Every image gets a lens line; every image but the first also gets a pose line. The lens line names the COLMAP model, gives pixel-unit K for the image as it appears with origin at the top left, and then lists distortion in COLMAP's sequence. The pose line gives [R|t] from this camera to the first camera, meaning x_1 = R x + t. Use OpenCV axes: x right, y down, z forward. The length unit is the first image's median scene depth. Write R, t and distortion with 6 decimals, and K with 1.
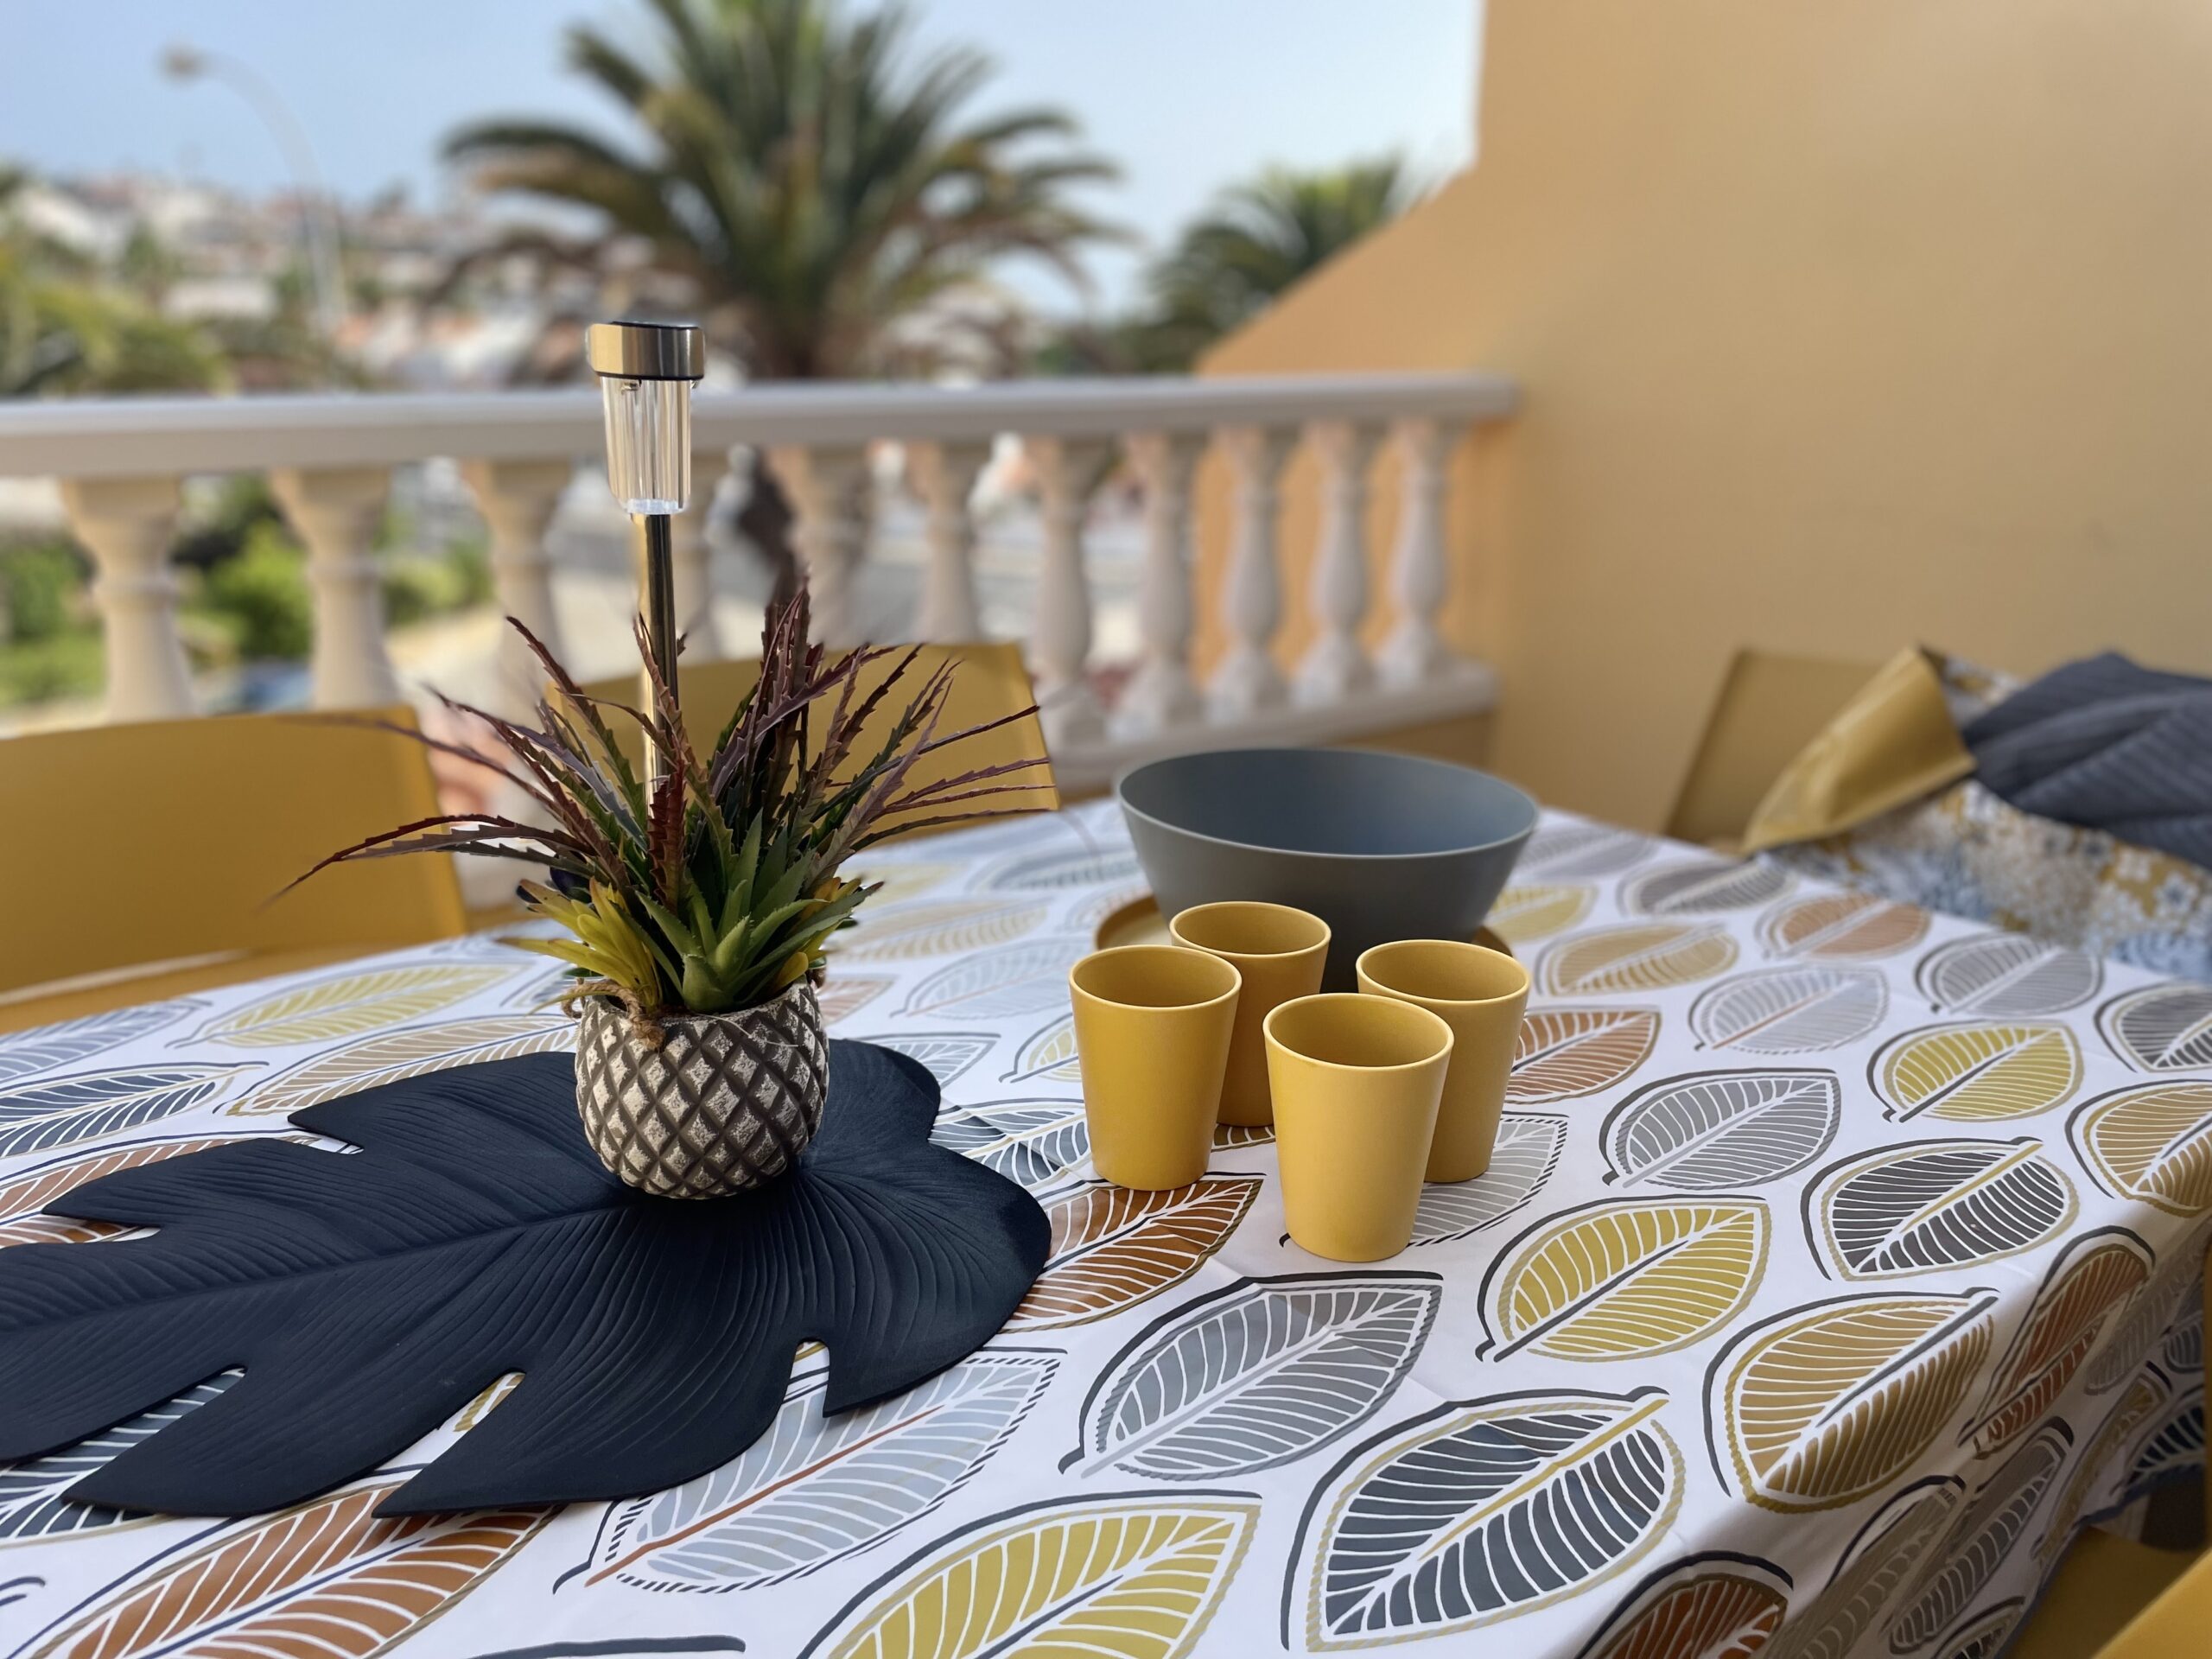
lens RADIAL K [[1675.3, 0, 1105.0], [0, 1675.3, 832.5], [0, 0, 1]] dist [0.054906, -0.026467]
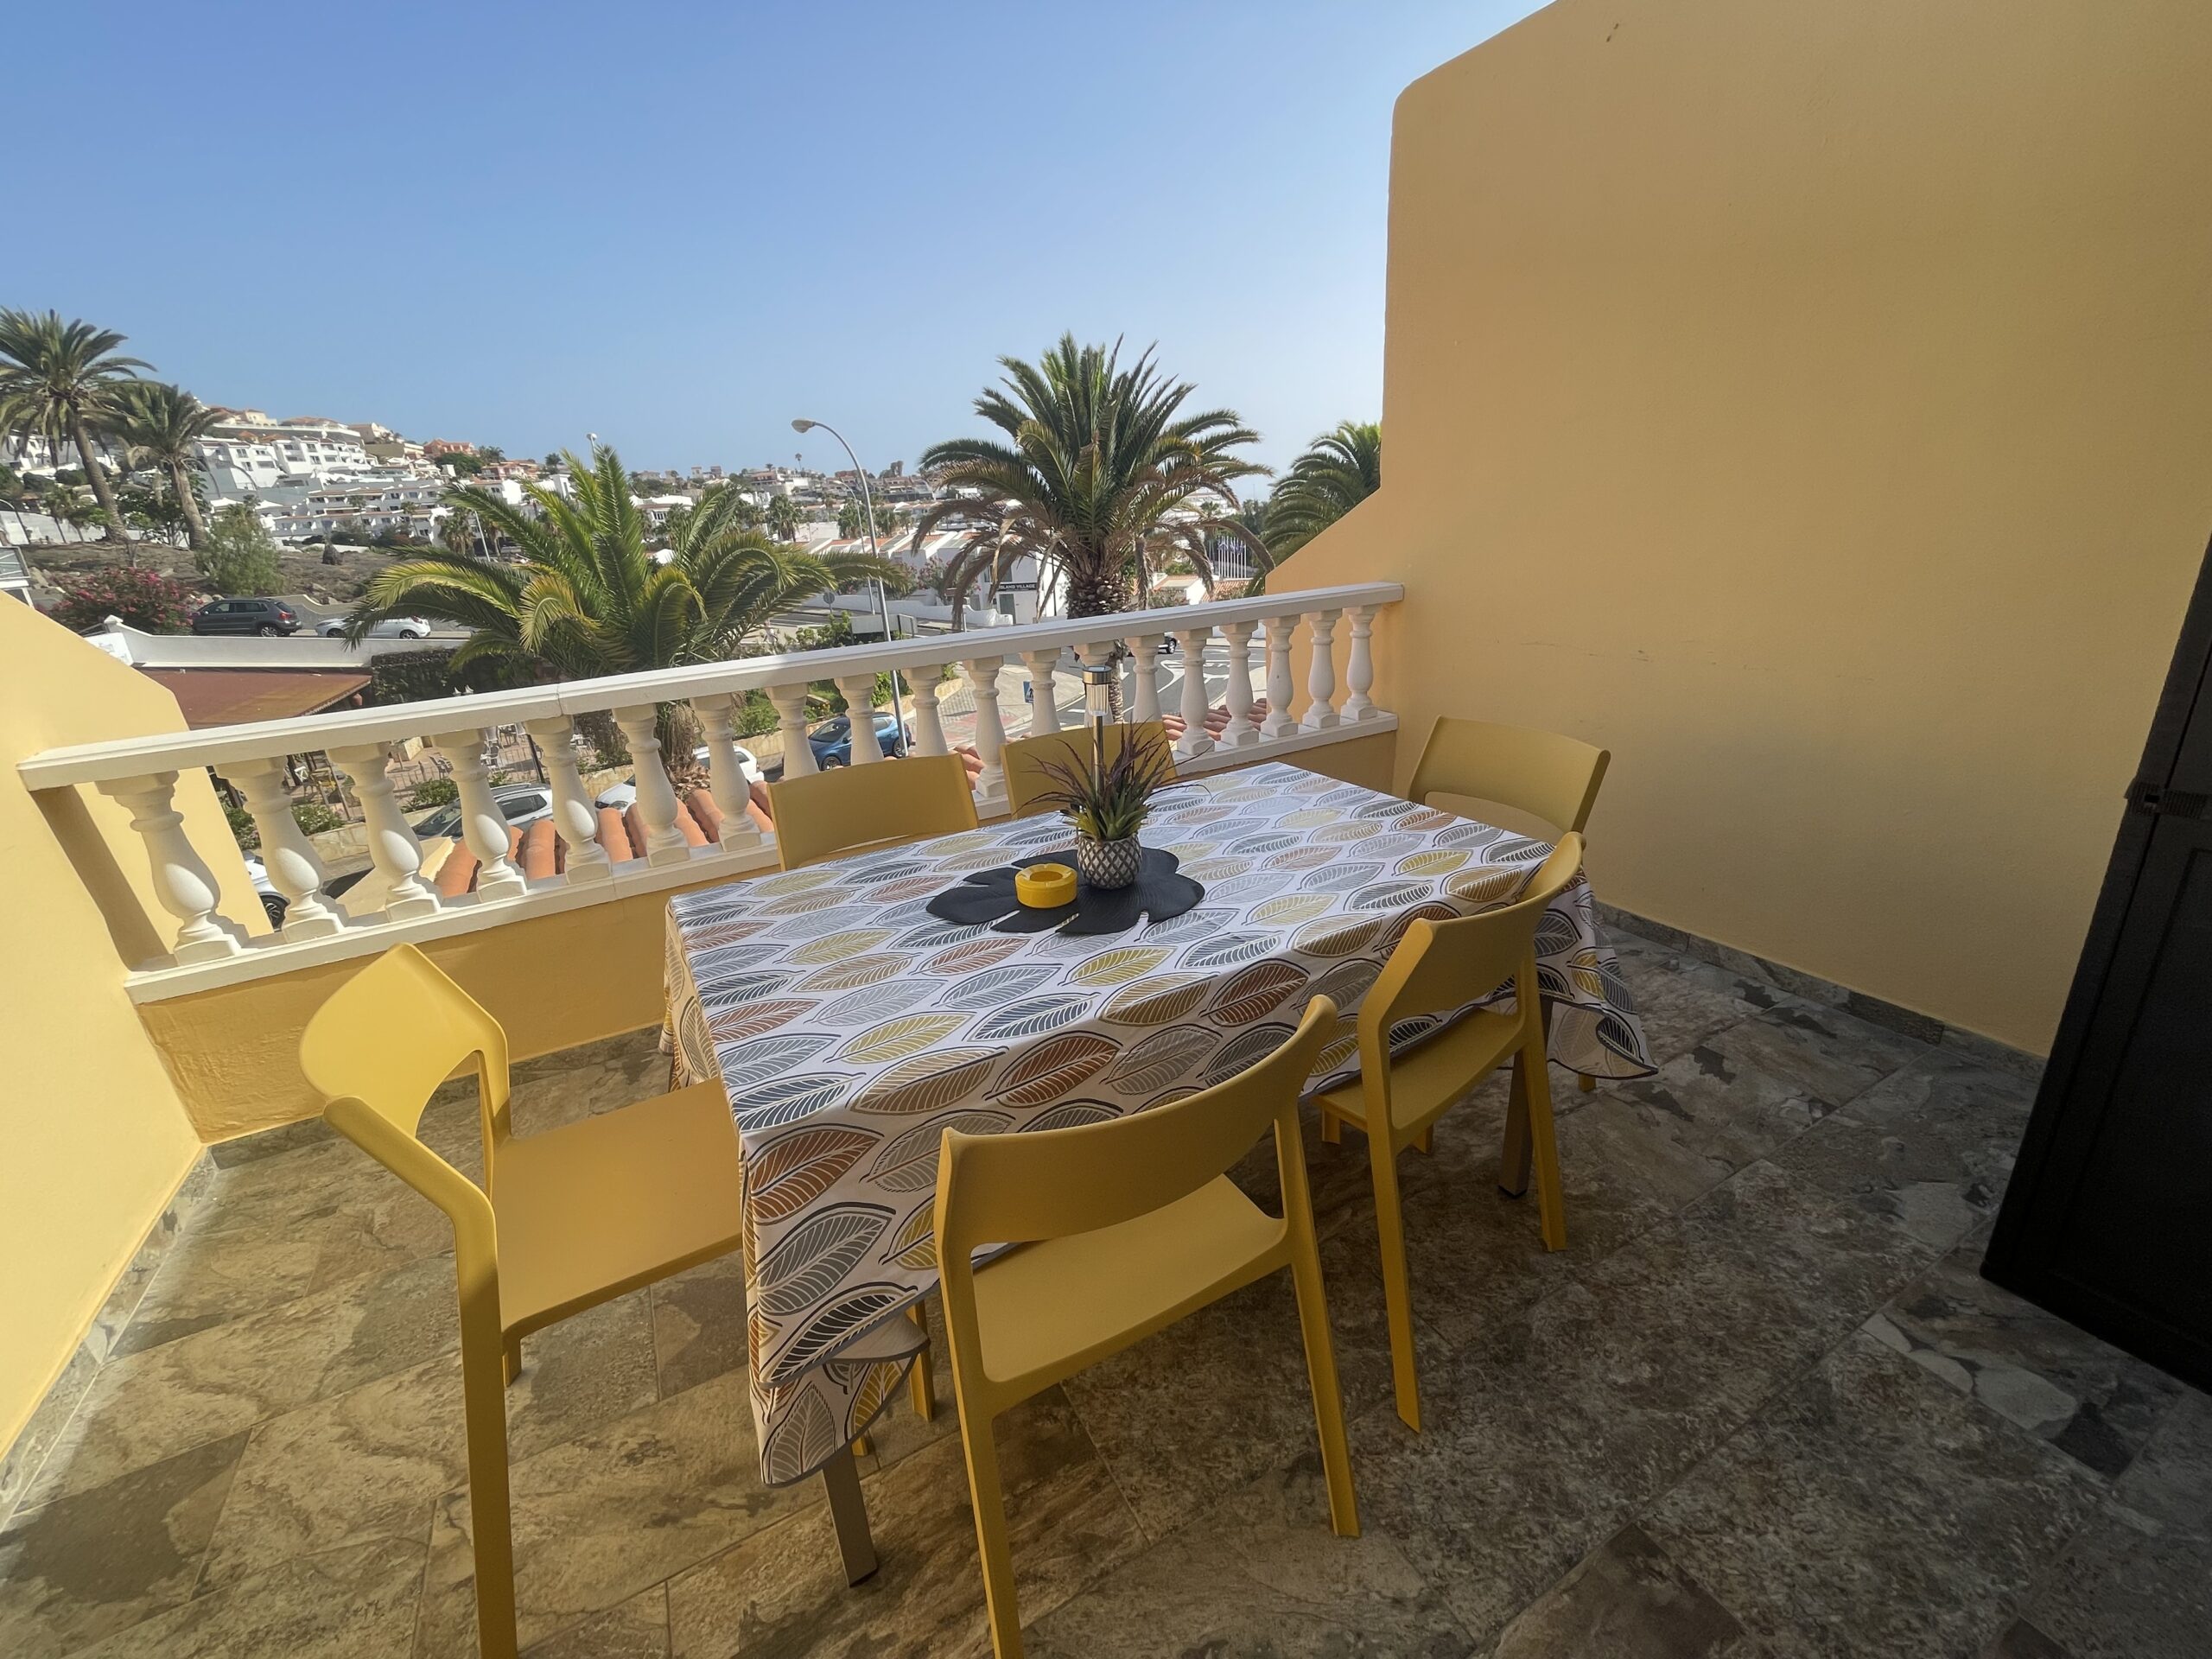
lens RADIAL K [[896.8, 0, 1104.6], [0, 896.8, 834.1], [0, 0, 1]] dist [-0.000282, -0.000017]
pose [[0.984898, -0.022069, -0.171725, 0.076327], [0.032919, 0.997620, 0.060592, -0.025284], [0.169979, -0.065330, 0.983280, -0.777820]]
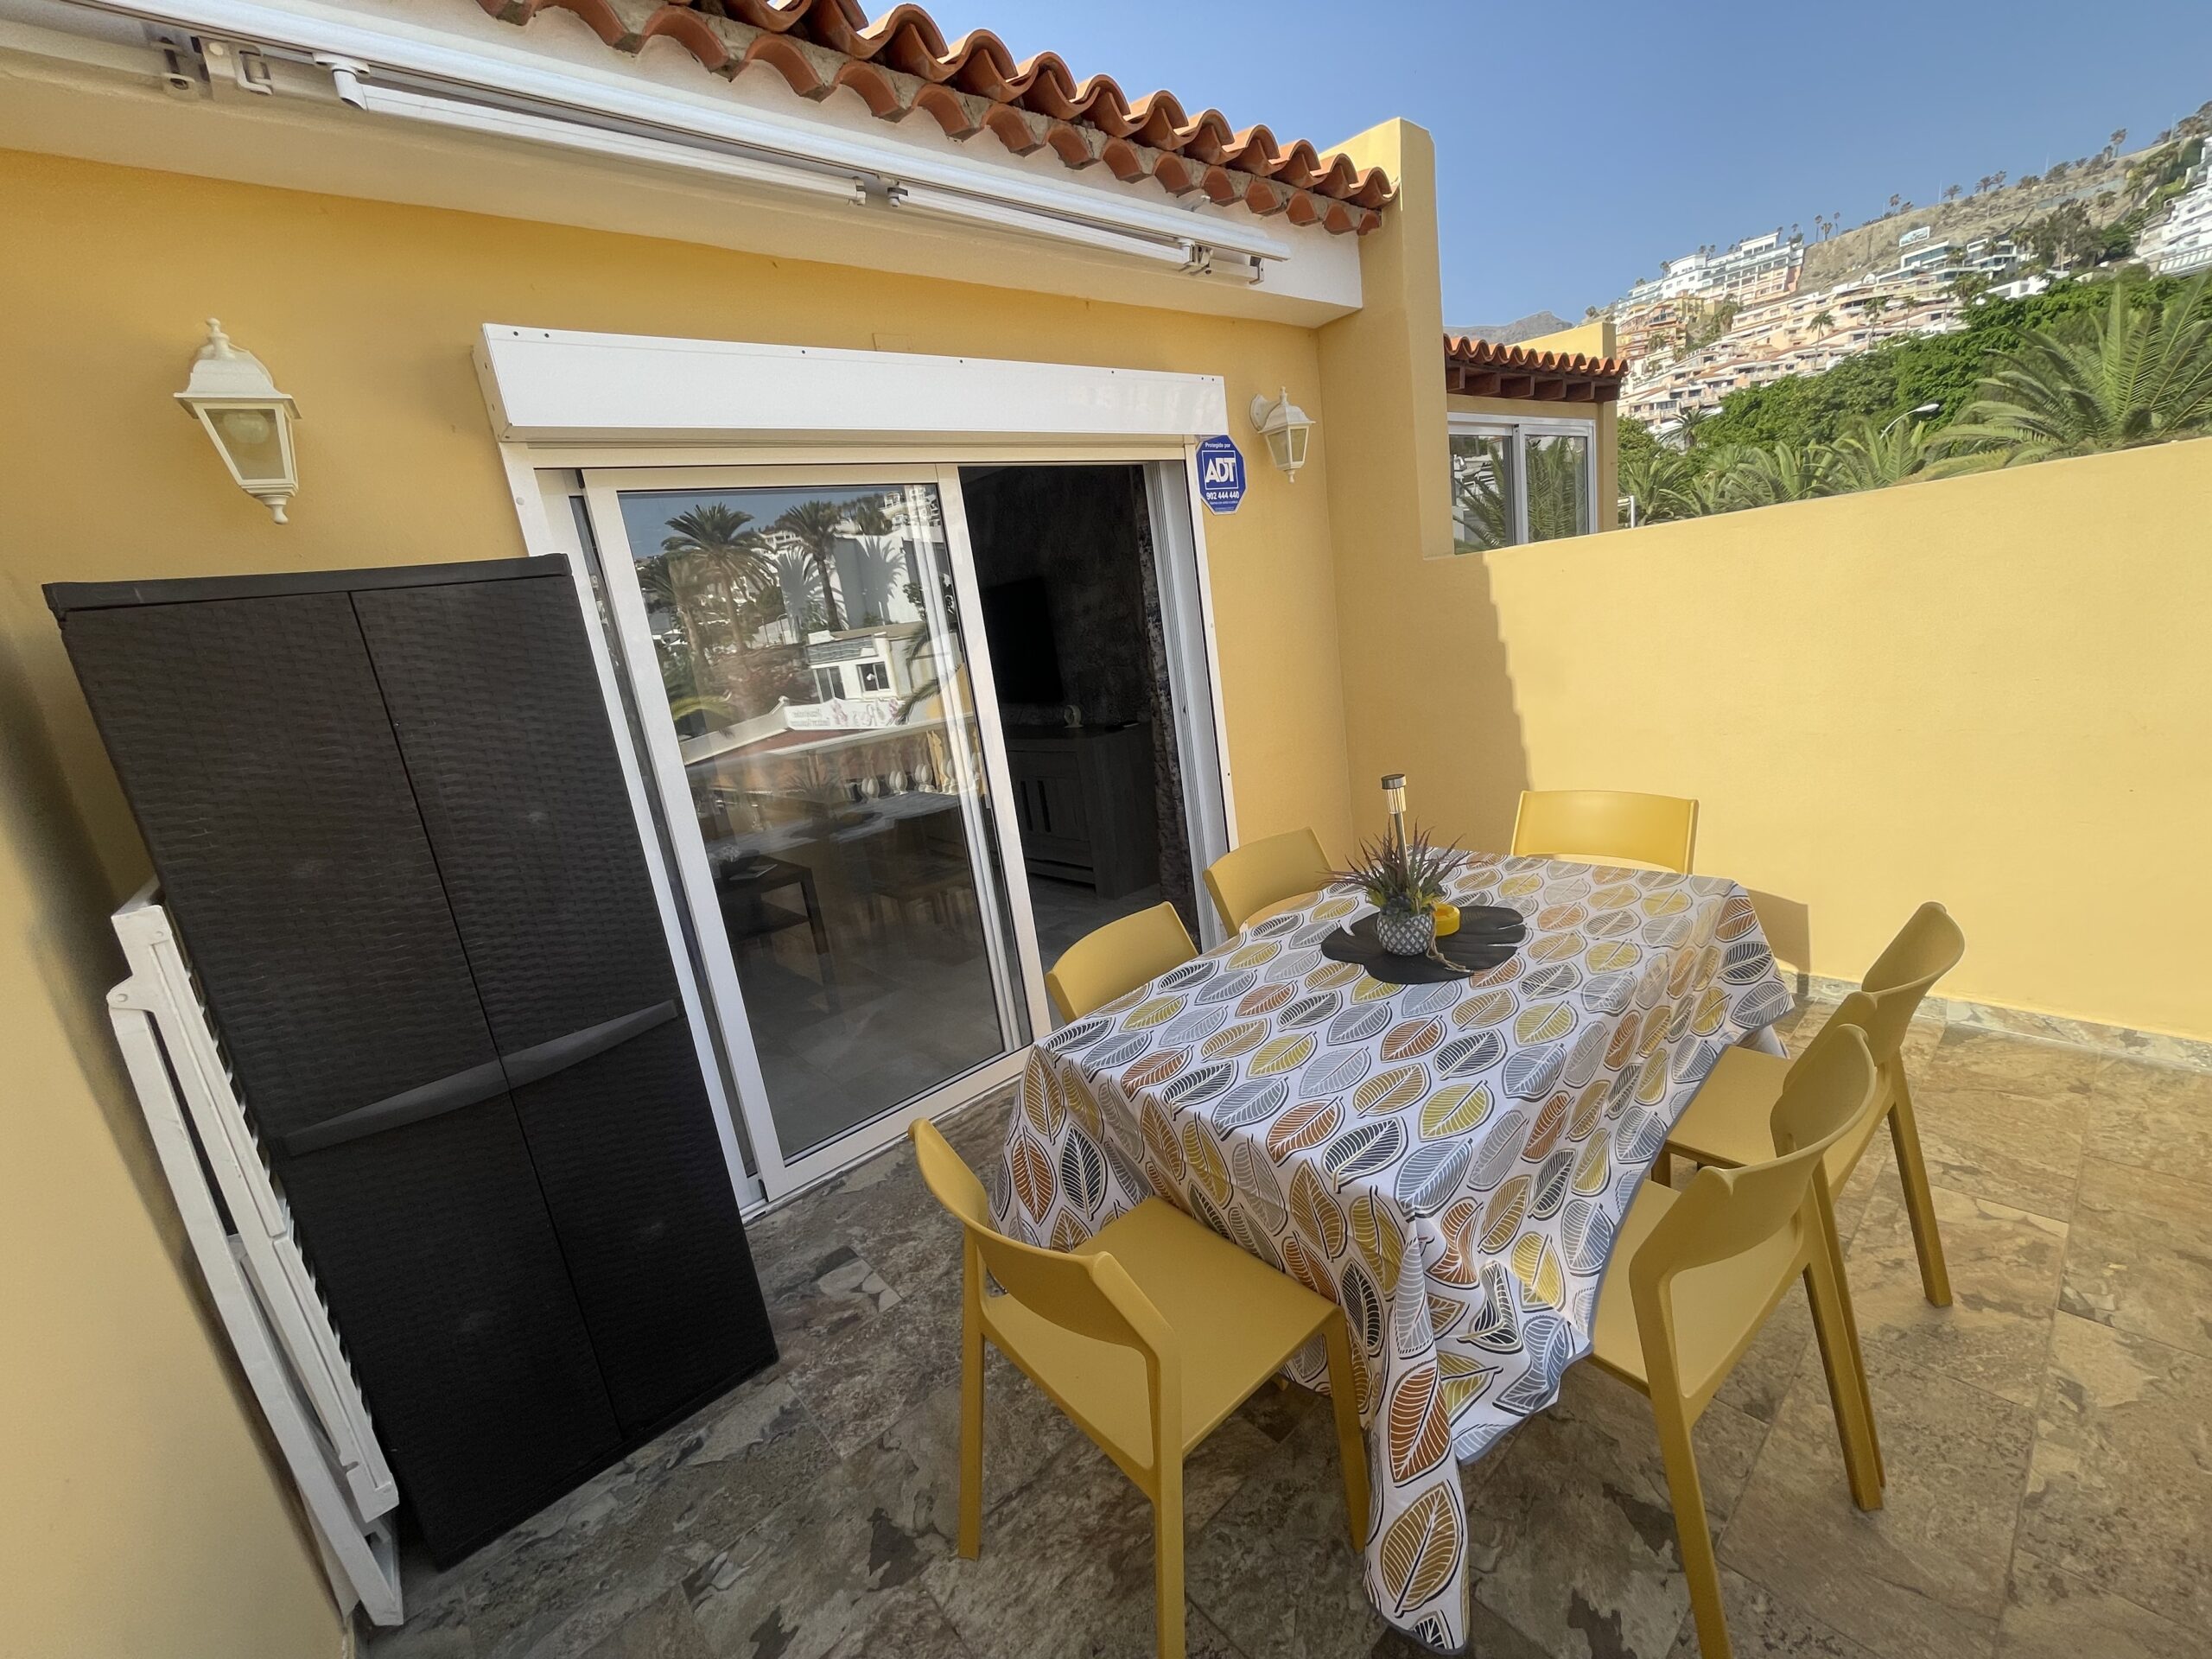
lens RADIAL K [[896.8, 0, 1101.5], [0, 896.8, 826.5], [0, 0, 1]] dist [-0.000282, -0.000017]
pose [[-0.990659, 0.131991, -0.034239, 0.480608], [0.098046, 0.863992, 0.493867, -1.058287], [0.094768, 0.485897, -0.868863, 2.162938]]
